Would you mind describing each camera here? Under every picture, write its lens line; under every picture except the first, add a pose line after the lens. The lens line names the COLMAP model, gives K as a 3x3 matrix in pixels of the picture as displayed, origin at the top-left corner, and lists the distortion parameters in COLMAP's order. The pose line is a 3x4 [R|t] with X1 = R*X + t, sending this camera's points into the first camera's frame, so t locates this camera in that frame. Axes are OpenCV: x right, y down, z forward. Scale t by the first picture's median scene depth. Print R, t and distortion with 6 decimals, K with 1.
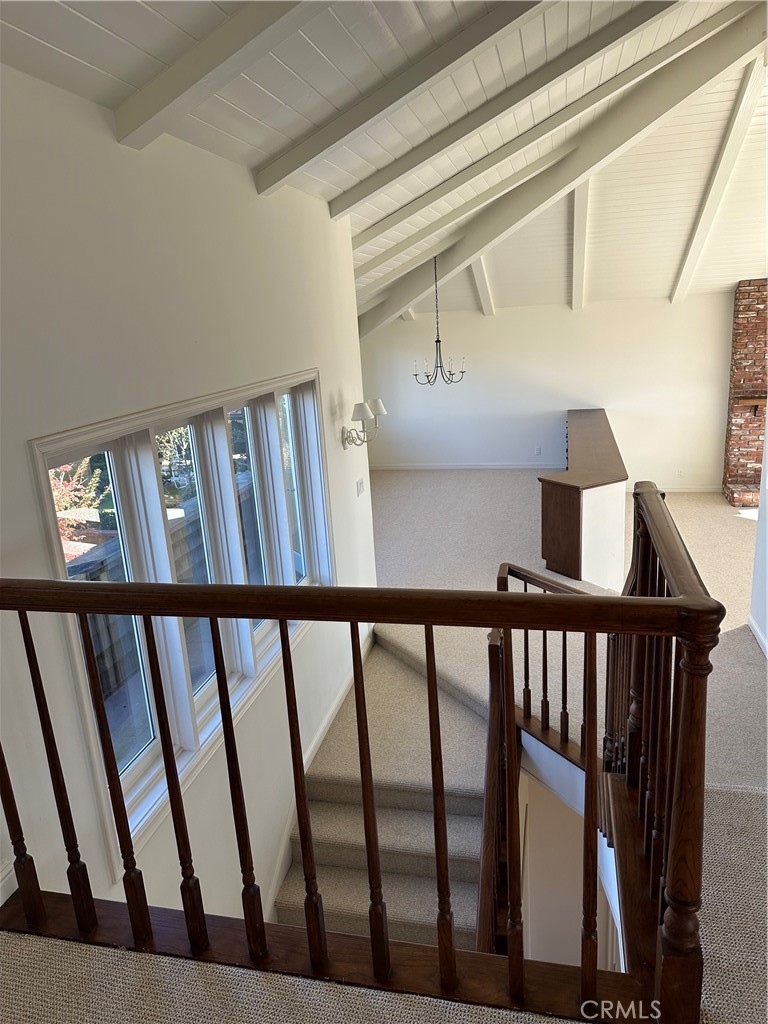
lens RADIAL K [[715.4, 0, 385.8], [0, 715.4, 514.0], [0, 0, 1]] dist [0.044398, -0.056302]
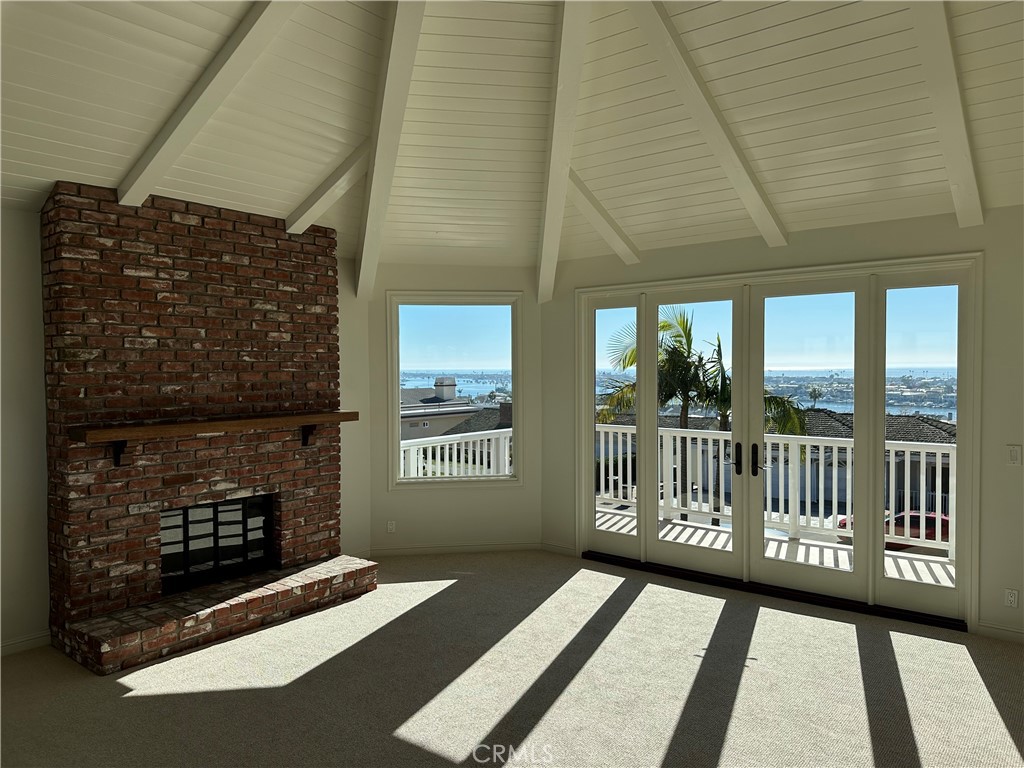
lens RADIAL K [[715.4, 0, 505.1], [0, 715.4, 376.8], [0, 0, 1]] dist [0.044398, -0.056302]
pose [[0.431363, 0.038265, 0.901367, 0.194498], [0.227103, 0.962322, -0.149536, -0.063903], [-0.873127, 0.269207, 0.406420, 0.575856]]
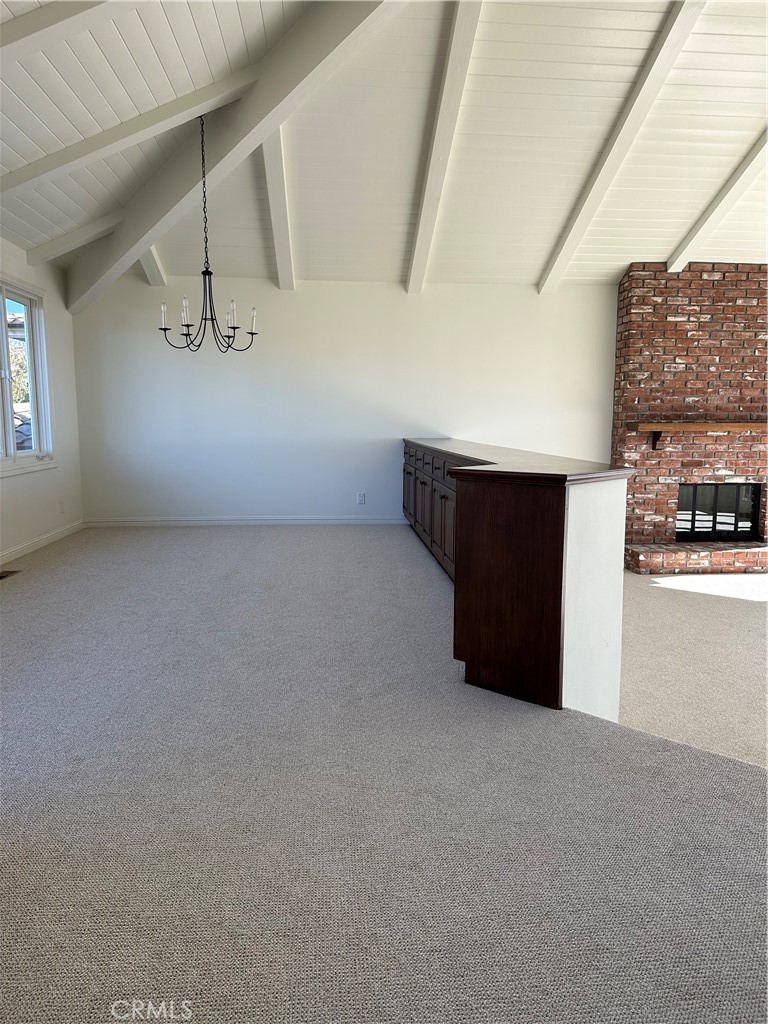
lens RADIAL K [[715.4, 0, 390.1], [0, 715.4, 513.3], [0, 0, 1]] dist [0.044398, -0.056302]
pose [[0.947805, 0.018624, 0.318306, 0.030231], [0.029293, 0.988985, -0.145090, 0.025929], [-0.317502, 0.146842, 0.936819, 0.419616]]
